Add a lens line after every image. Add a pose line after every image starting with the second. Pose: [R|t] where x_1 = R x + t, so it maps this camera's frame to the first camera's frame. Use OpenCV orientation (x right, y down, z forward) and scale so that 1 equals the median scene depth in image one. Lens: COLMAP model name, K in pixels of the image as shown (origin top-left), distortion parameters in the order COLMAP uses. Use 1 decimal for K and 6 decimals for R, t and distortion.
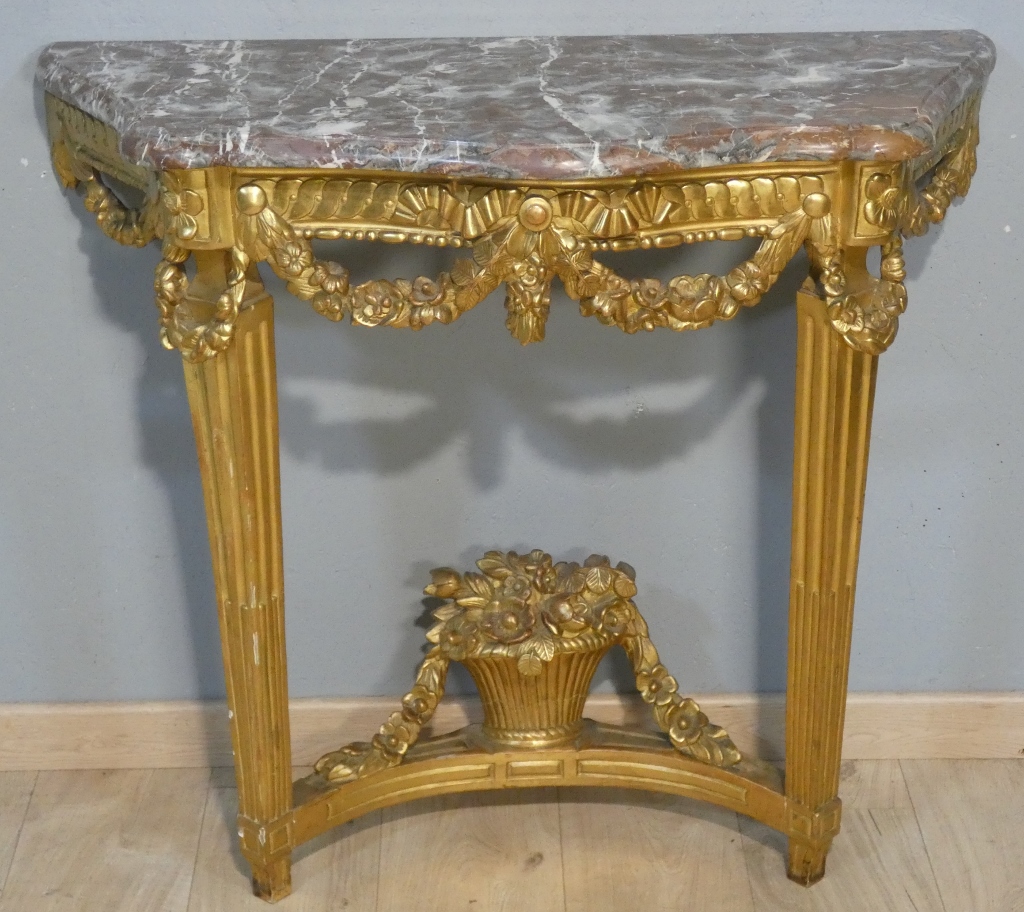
lens RADIAL K [[2512.6, 0, 527.0], [0, 2512.6, 422.4], [0, 0, 1]] dist [0.232425, 0.000000]
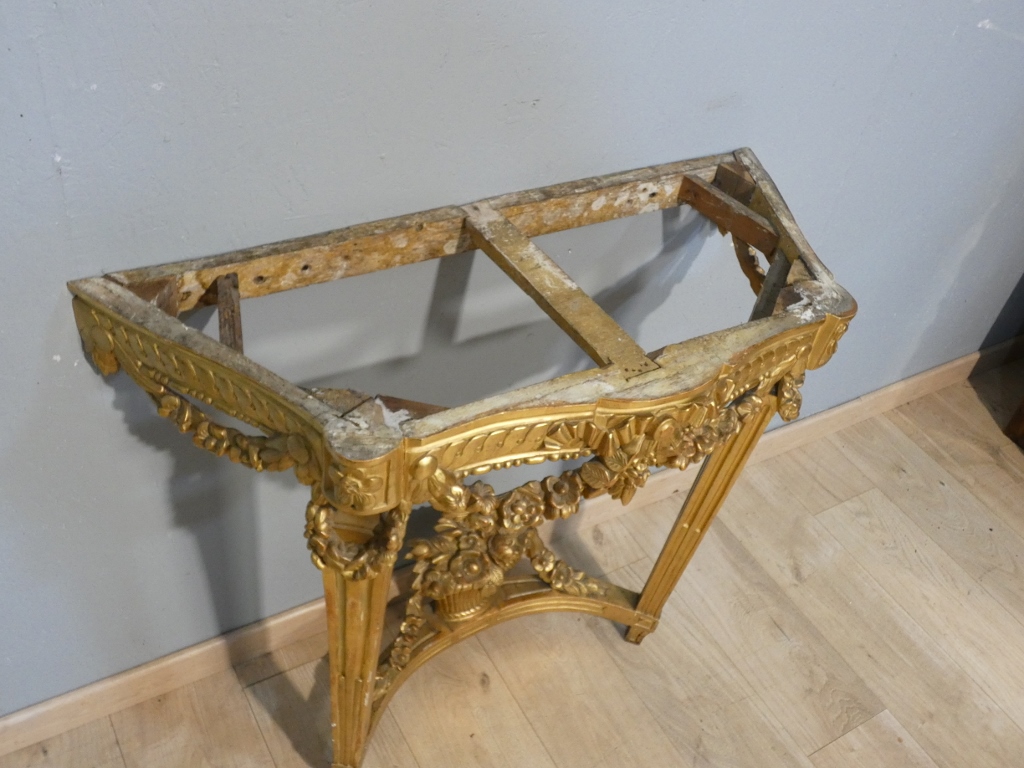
lens RADIAL K [[993.1, 0, 513.1], [0, 993.1, 380.7], [0, 0, 1]] dist [-0.002304, 0.000000]
pose [[0.860209, -0.236989, 0.451526, -0.224534], [0.052342, 0.921805, 0.384103, -0.244477], [-0.507248, -0.306775, 0.805350, 0.568001]]
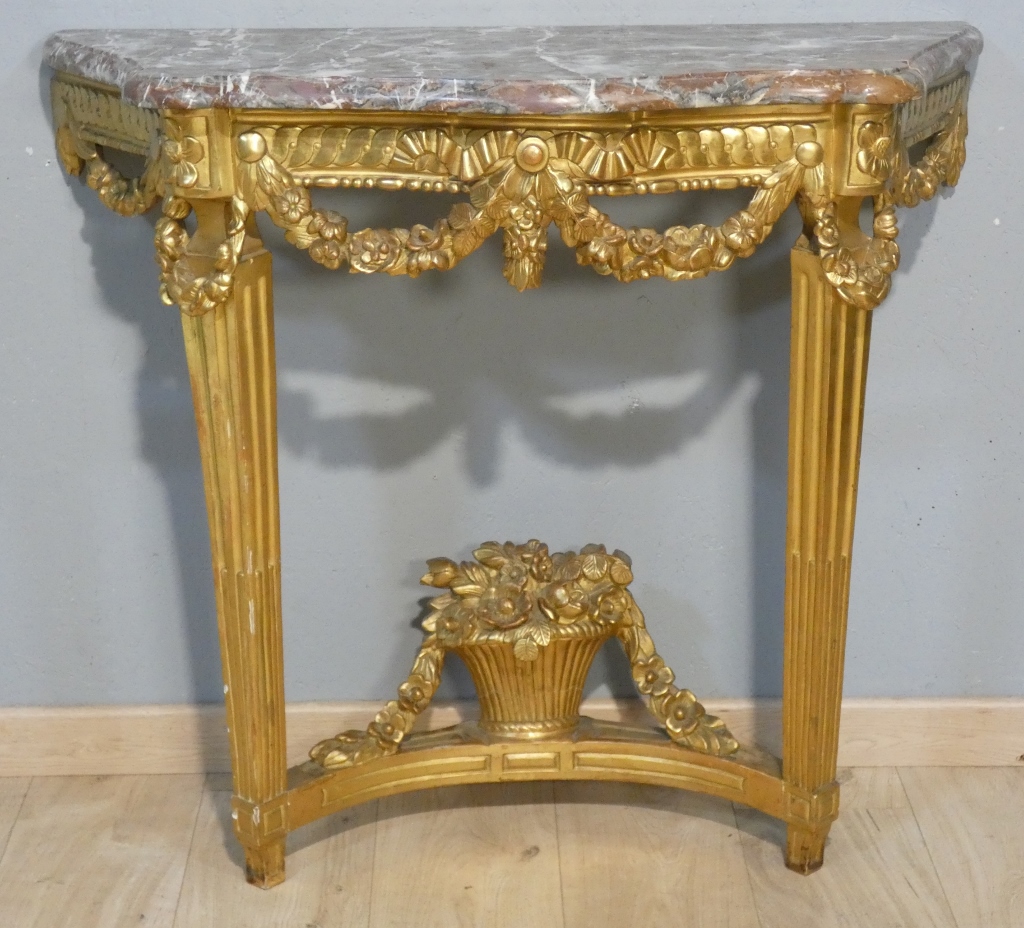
lens RADIAL K [[2447.8, 0, 527.0], [0, 2447.8, 430.4], [0, 0, 1]] dist [0.209108, 0.000000]
pose [[0.999999, 0.000798, 0.001310, 0.000109], [-0.000674, 0.995744, -0.092159, 0.100660], [-0.001378, 0.092158, 0.995743, 0.024096]]
